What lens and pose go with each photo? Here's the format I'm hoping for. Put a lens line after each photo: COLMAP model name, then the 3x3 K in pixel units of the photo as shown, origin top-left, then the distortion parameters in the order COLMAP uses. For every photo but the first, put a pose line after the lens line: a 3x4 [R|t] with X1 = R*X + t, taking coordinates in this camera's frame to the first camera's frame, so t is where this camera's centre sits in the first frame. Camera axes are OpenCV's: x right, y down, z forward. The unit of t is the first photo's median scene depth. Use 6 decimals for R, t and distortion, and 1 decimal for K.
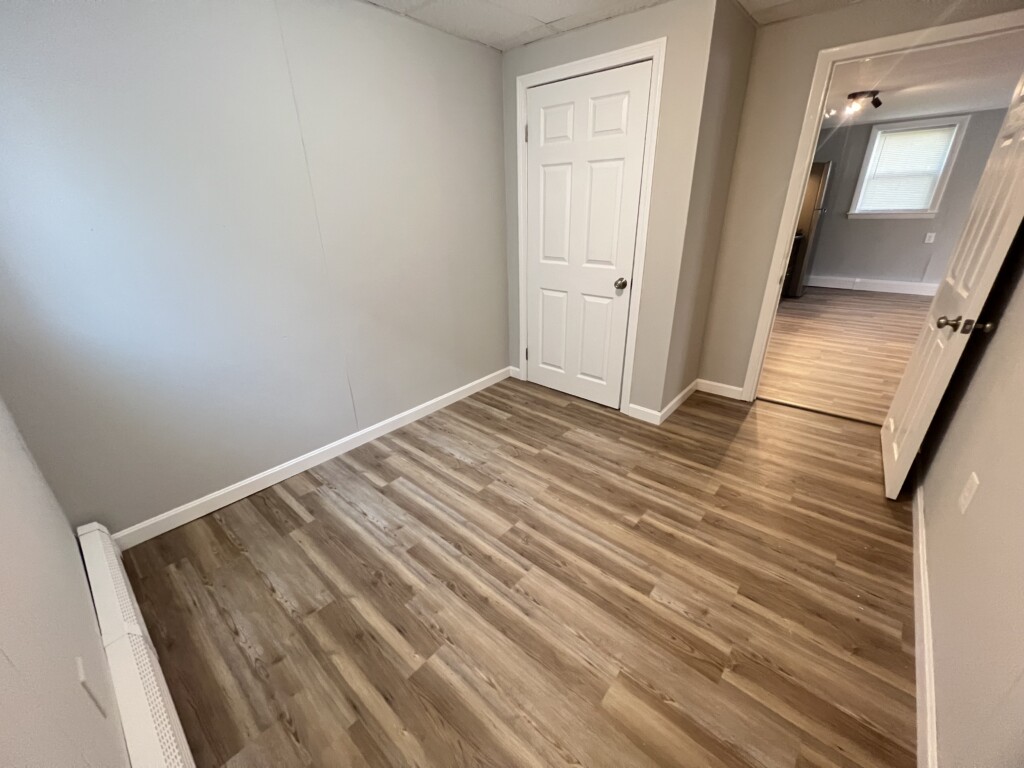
lens RADIAL K [[412.7, 0, 515.1], [0, 412.7, 395.2], [0, 0, 1]] dist [0.001512, 0.000108]
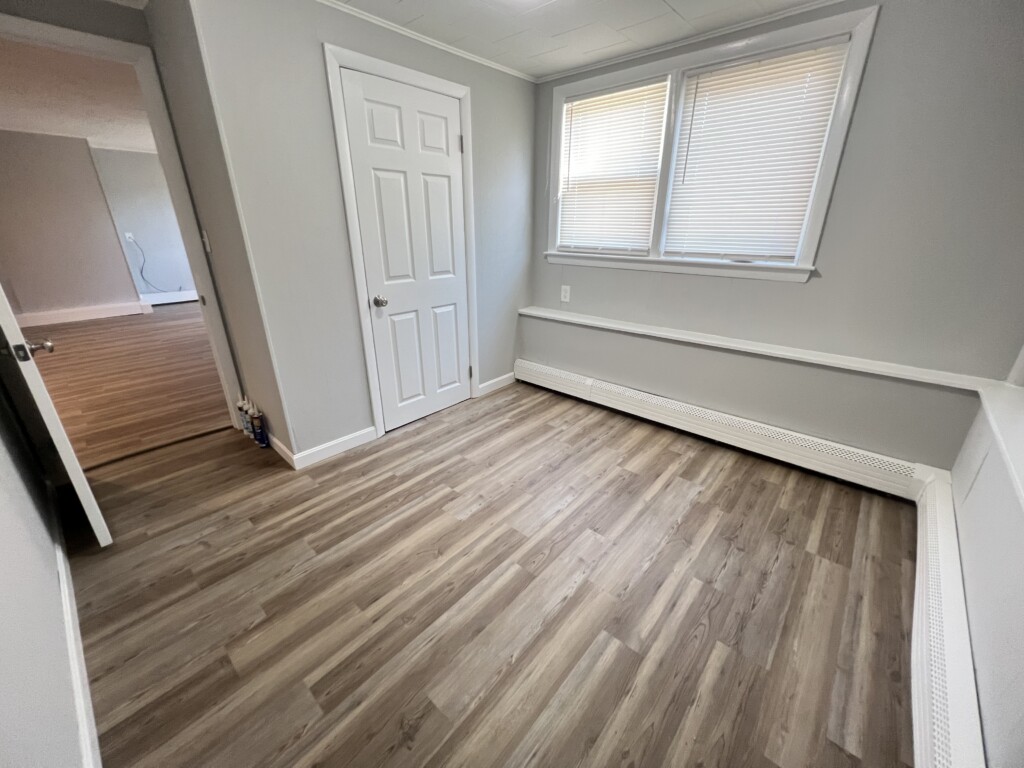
lens RADIAL K [[406.7, 0, 512.0], [0, 406.7, 384.0], [0, 0, 1]] dist [-0.000672, -0.000025]
pose [[0.006358, -0.374761, 0.927100, -0.824699], [0.410502, 0.846377, 0.339315, -0.350644], [-0.911837, 0.378419, 0.159221, 0.768201]]
